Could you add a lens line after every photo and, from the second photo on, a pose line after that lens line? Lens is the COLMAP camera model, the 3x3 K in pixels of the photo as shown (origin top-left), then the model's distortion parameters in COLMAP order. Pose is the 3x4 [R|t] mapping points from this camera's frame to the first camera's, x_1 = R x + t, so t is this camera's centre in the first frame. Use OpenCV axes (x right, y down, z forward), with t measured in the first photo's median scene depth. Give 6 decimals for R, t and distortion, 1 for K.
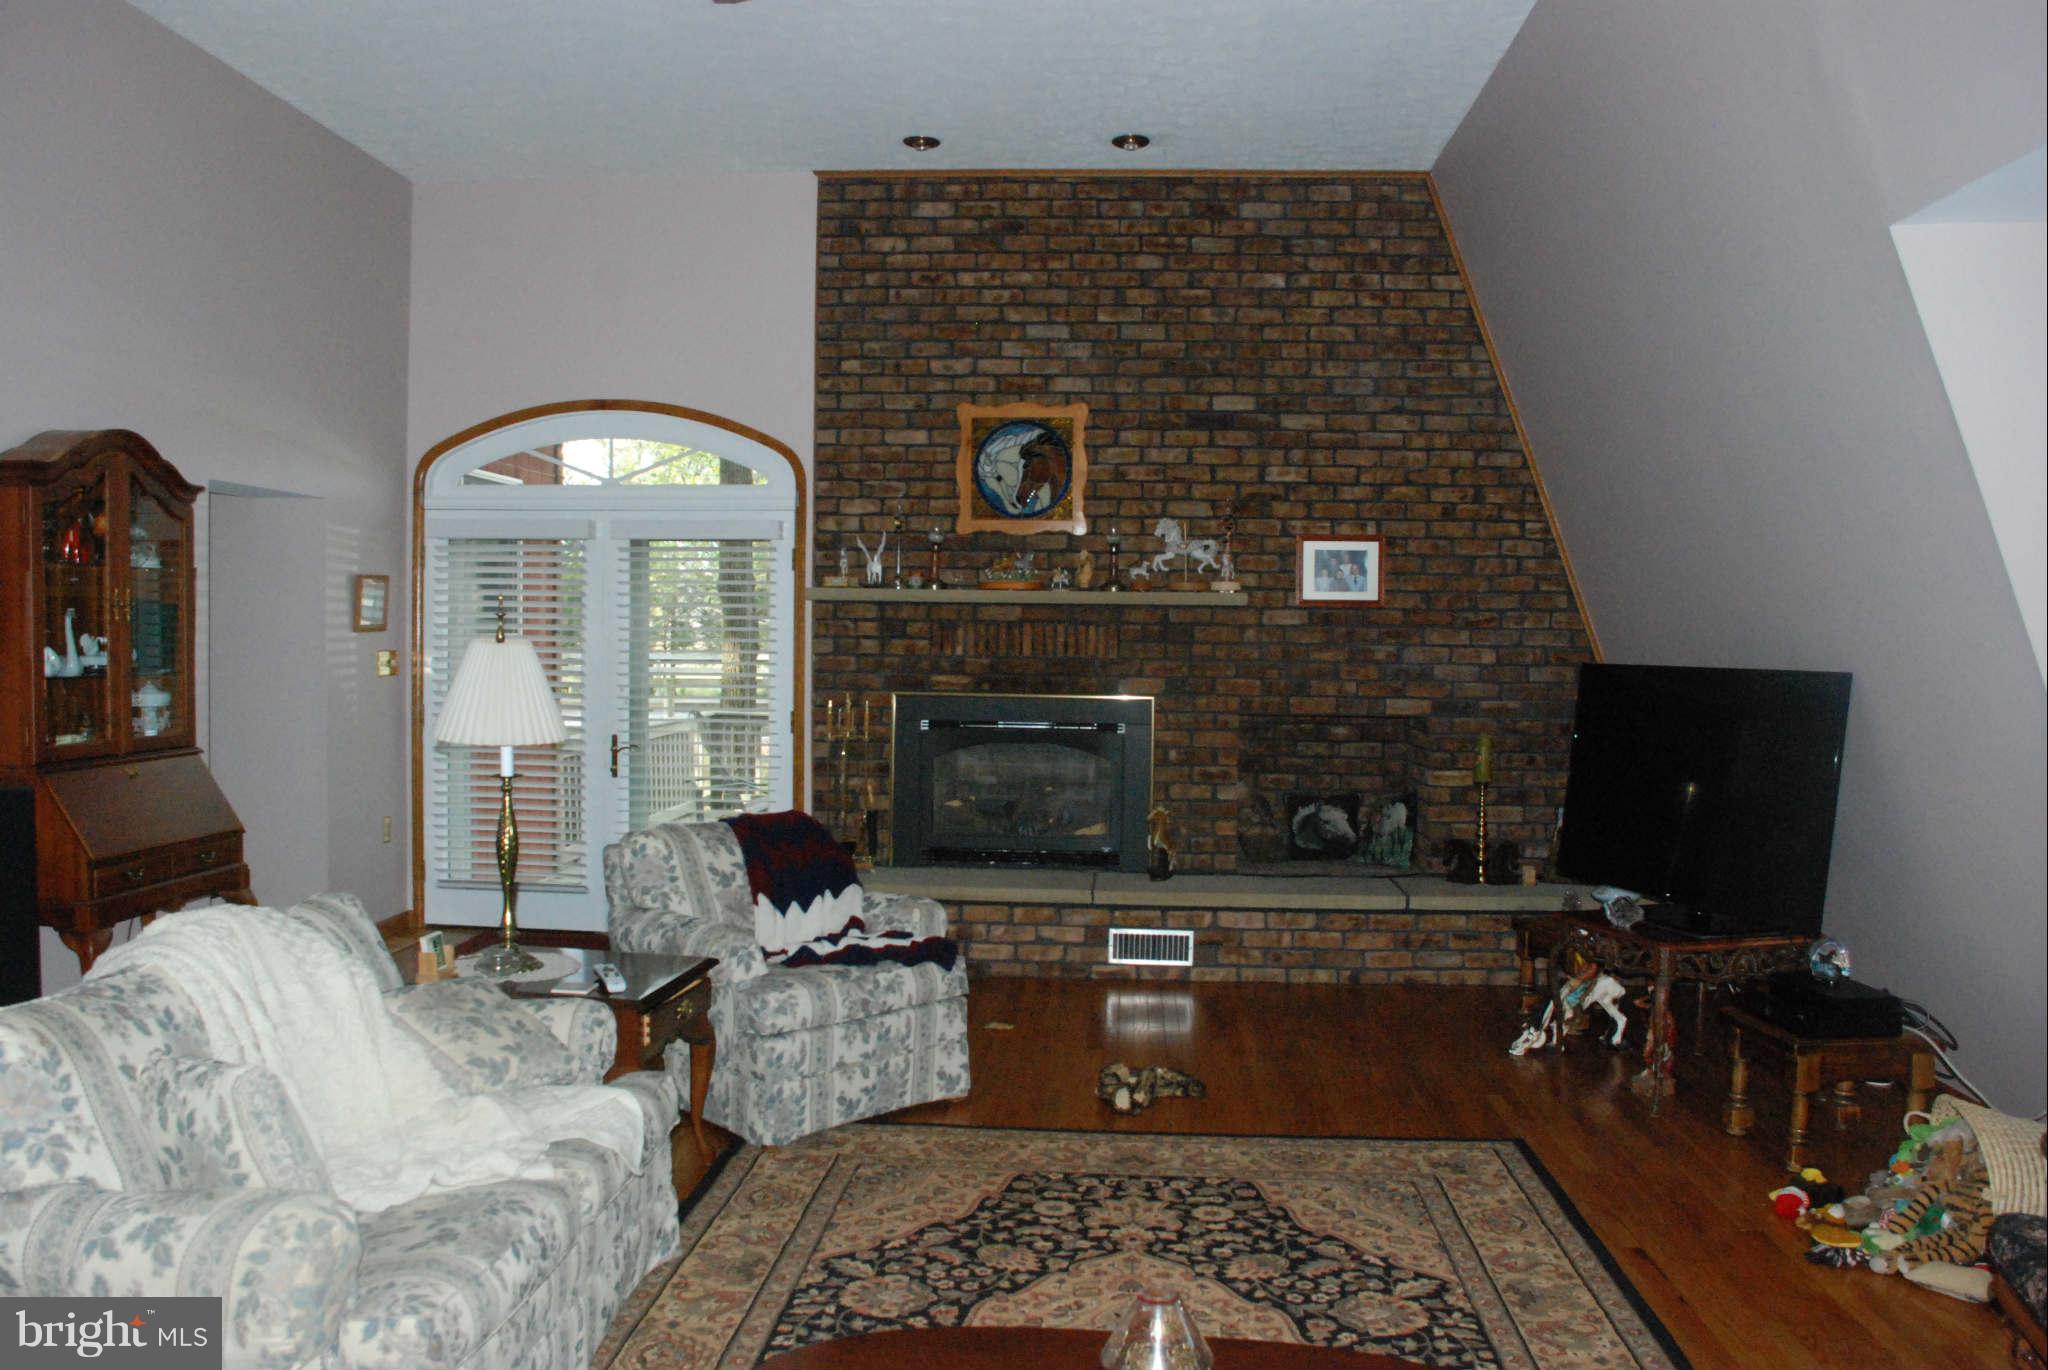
lens RADIAL K [[1650.4, 0, 1024.9], [0, 1650.4, 683.5], [0, 0, 1]] dist [-0.104997, 0.019819]
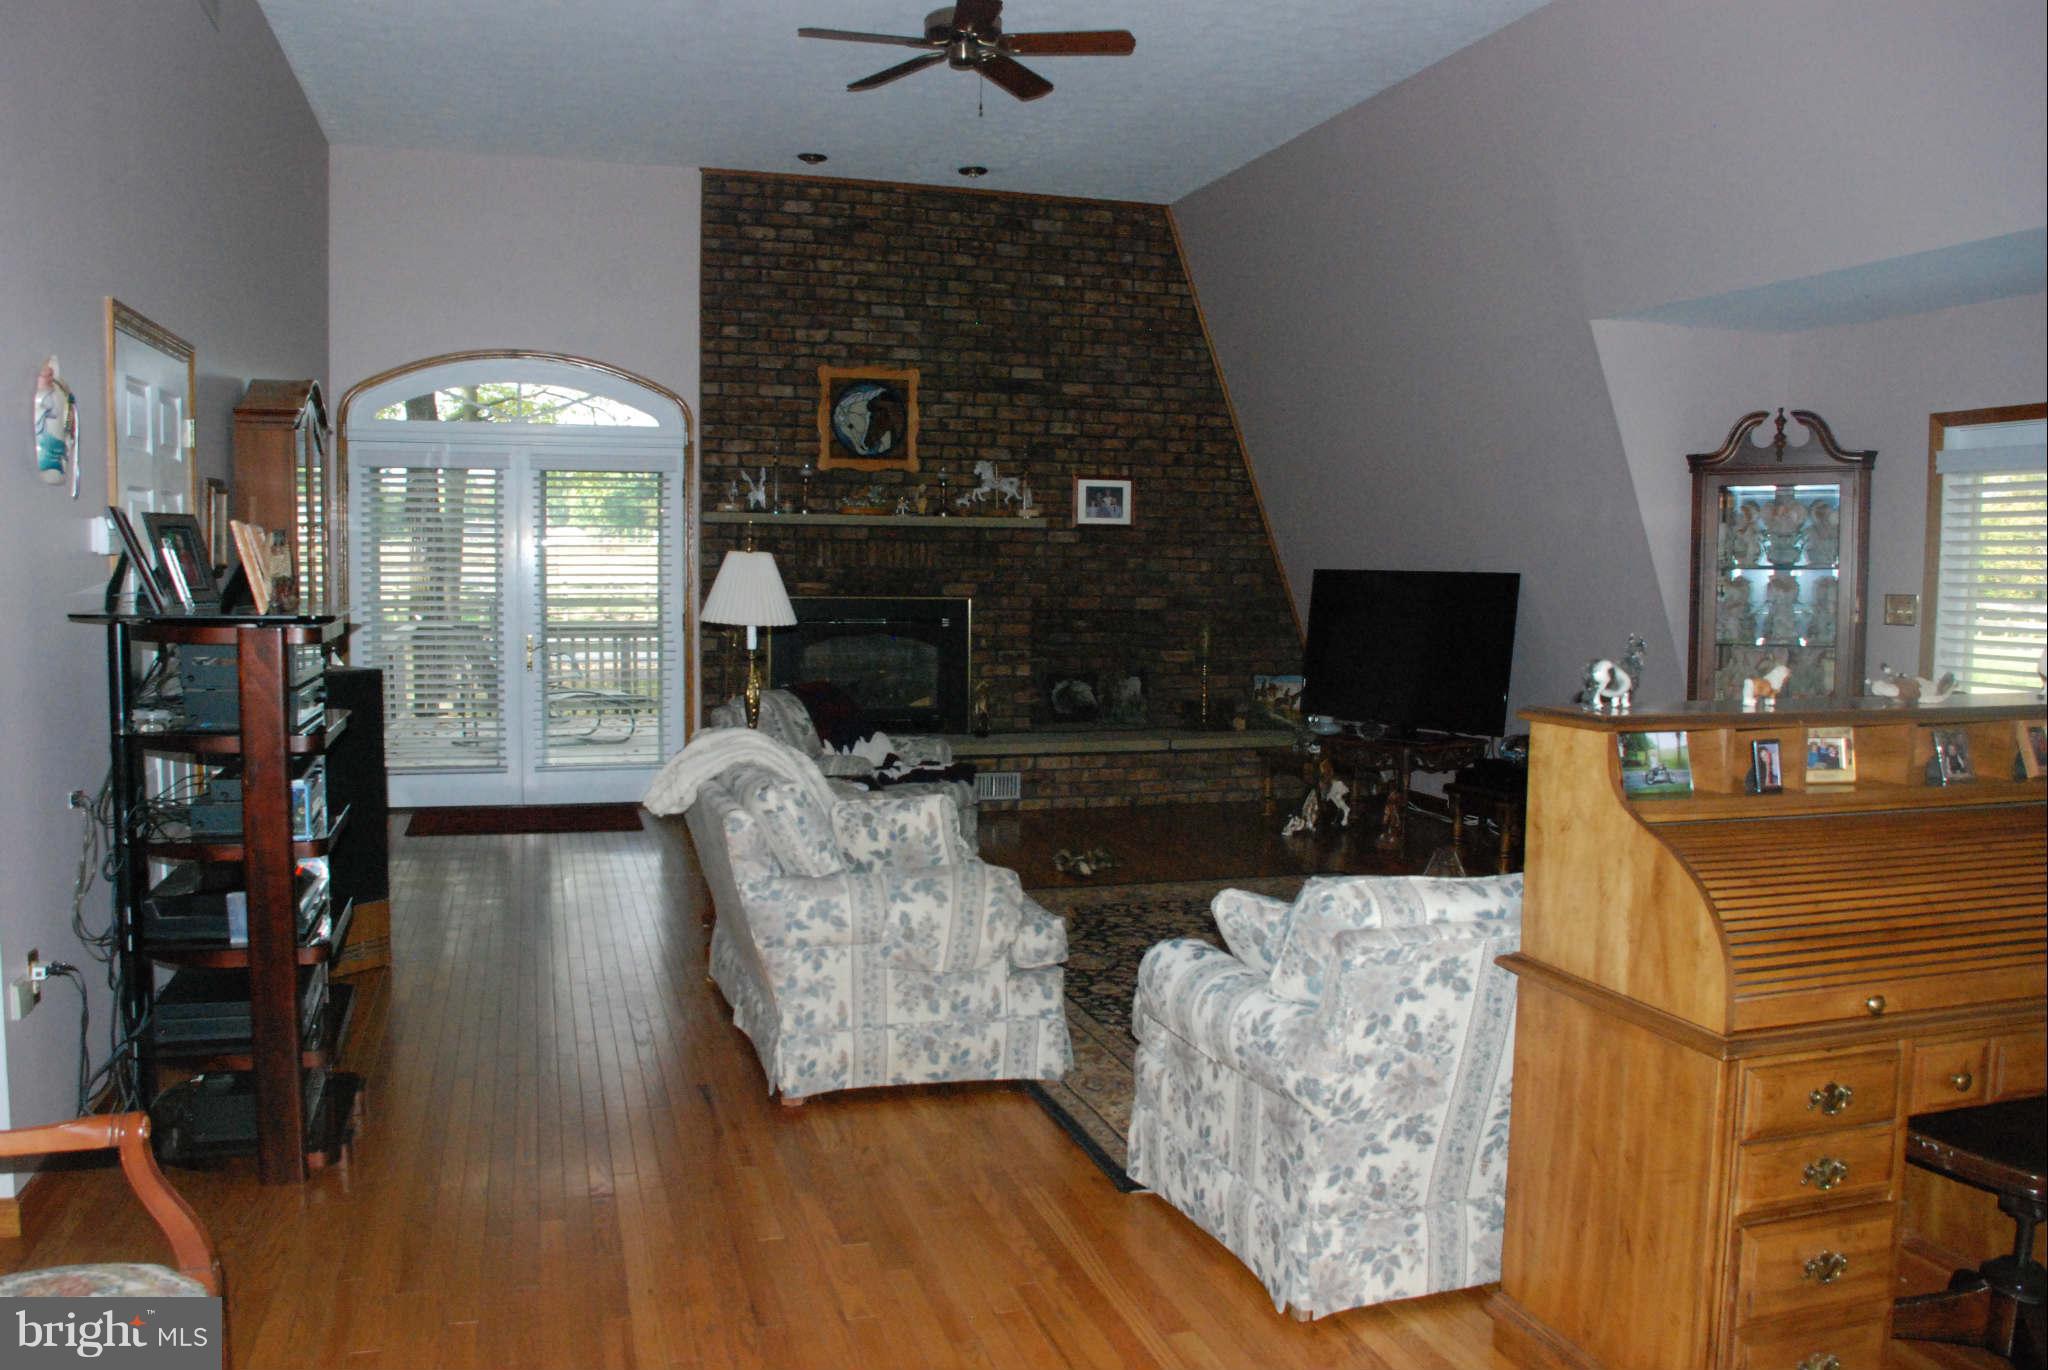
lens RADIAL K [[1650.4, 0, 1027.1], [0, 1650.4, 681.0], [0, 0, 1]] dist [-0.104997, 0.019819]
pose [[0.934327, -0.027602, 0.355346, -0.345245], [0.010595, 0.998707, 0.049718, 0.009324], [-0.356259, -0.042688, 0.933412, -0.233472]]
